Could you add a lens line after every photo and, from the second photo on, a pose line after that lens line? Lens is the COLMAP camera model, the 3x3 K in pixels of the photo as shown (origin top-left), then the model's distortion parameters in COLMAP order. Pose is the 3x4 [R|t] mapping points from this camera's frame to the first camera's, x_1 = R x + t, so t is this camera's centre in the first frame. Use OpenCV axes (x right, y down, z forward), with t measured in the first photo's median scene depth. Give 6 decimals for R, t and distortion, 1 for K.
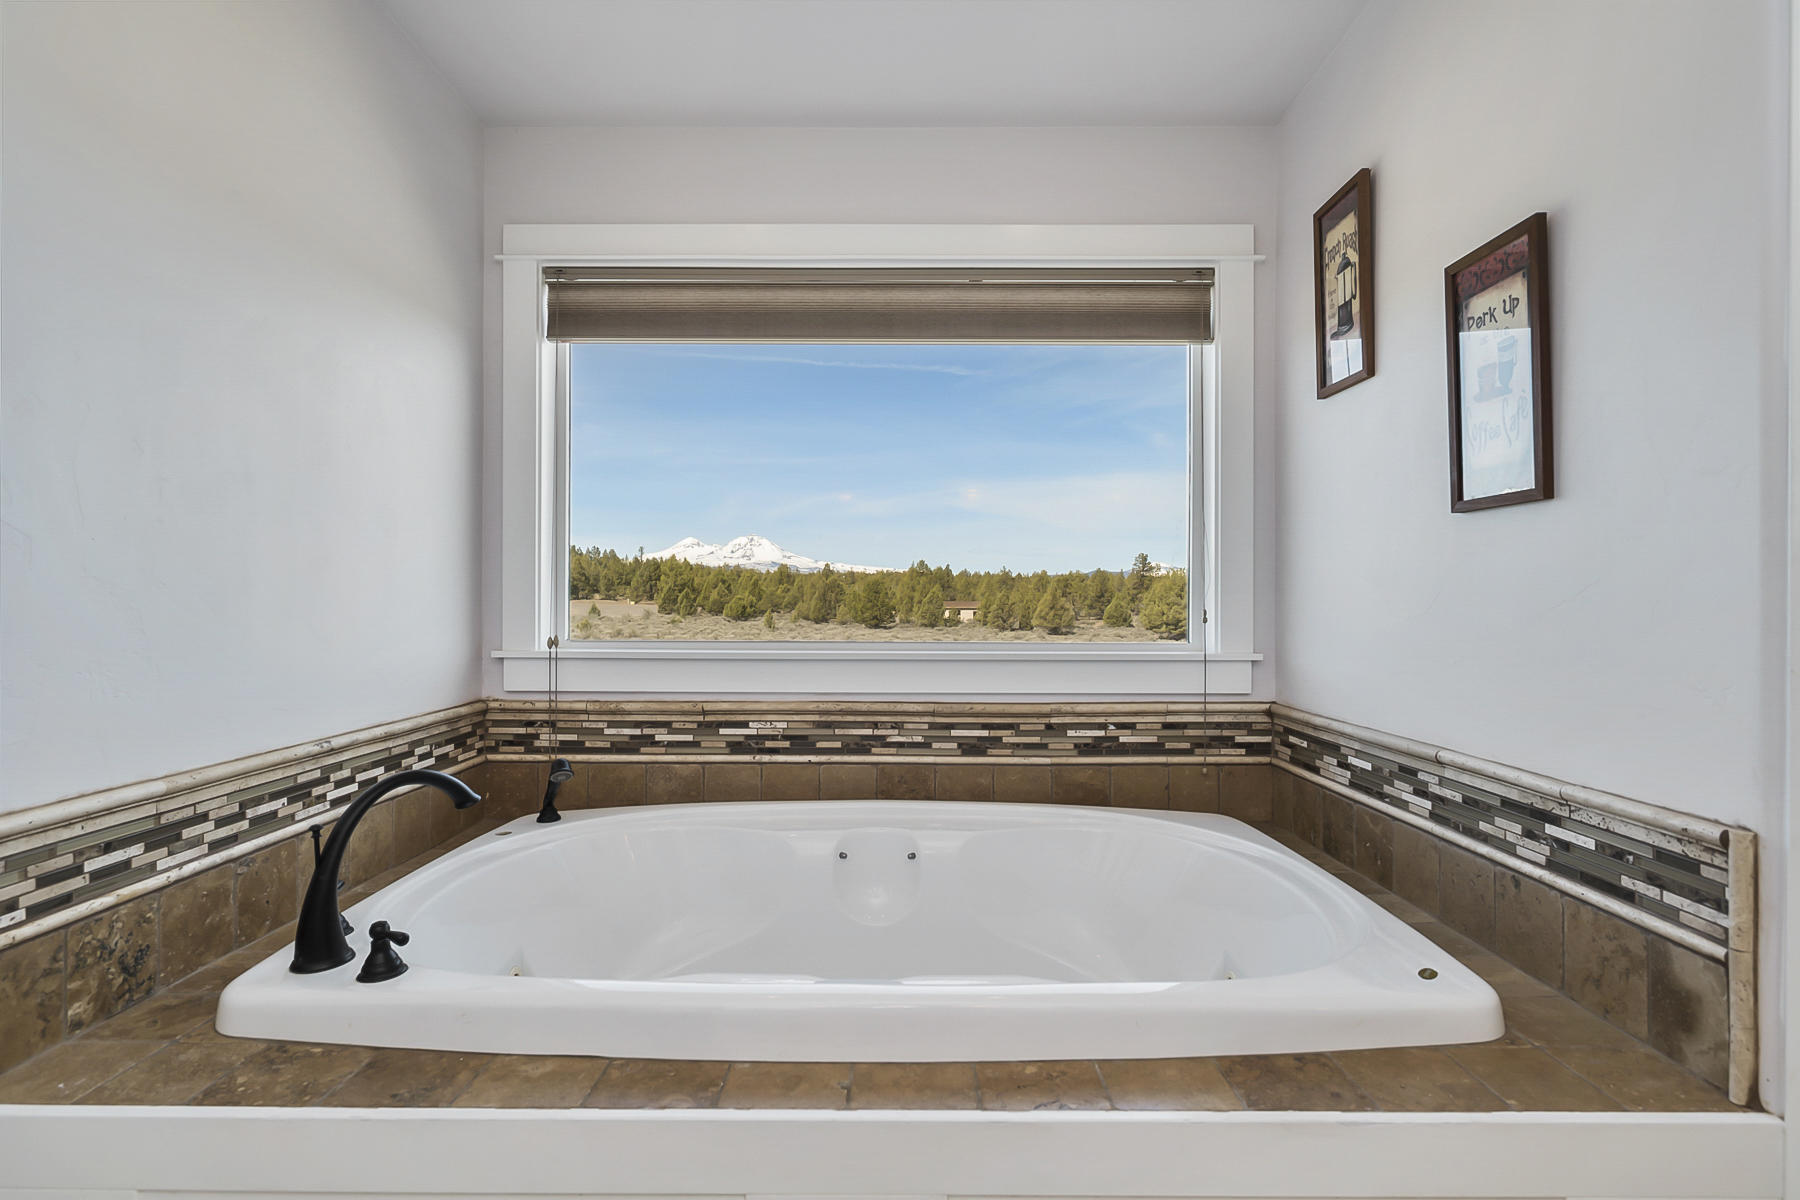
lens RADIAL K [[908.9, 0, 898.5], [0, 908.9, 606.1], [0, 0, 1]] dist [-0.004547, 0.001606]
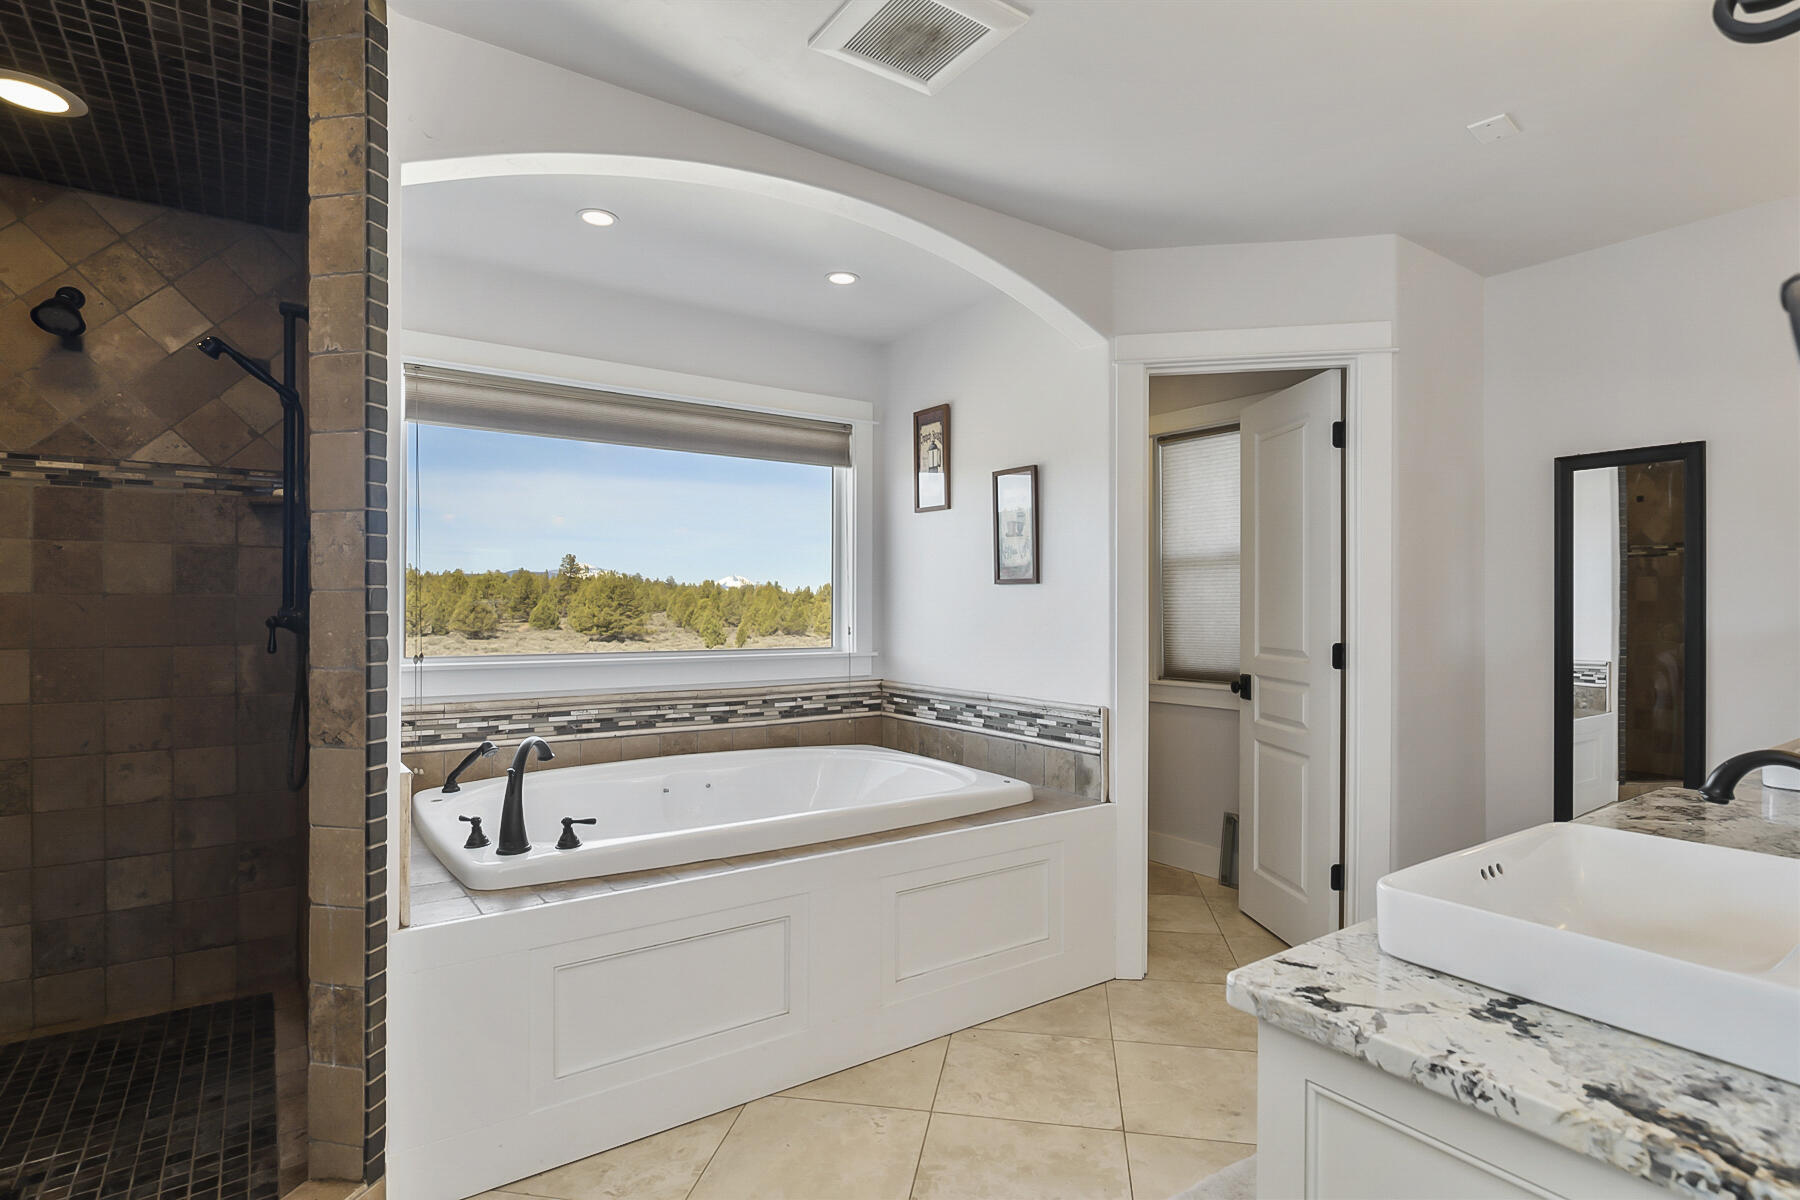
lens RADIAL K [[908.9, 0, 898.5], [0, 908.9, 606.1], [0, 0, 1]] dist [-0.004547, 0.001606]
pose [[0.817568, -0.000197, 0.575832, -0.558204], [0.001175, 0.999998, -0.001327, -0.031857], [-0.575830, 0.001762, 0.817567, -0.434328]]
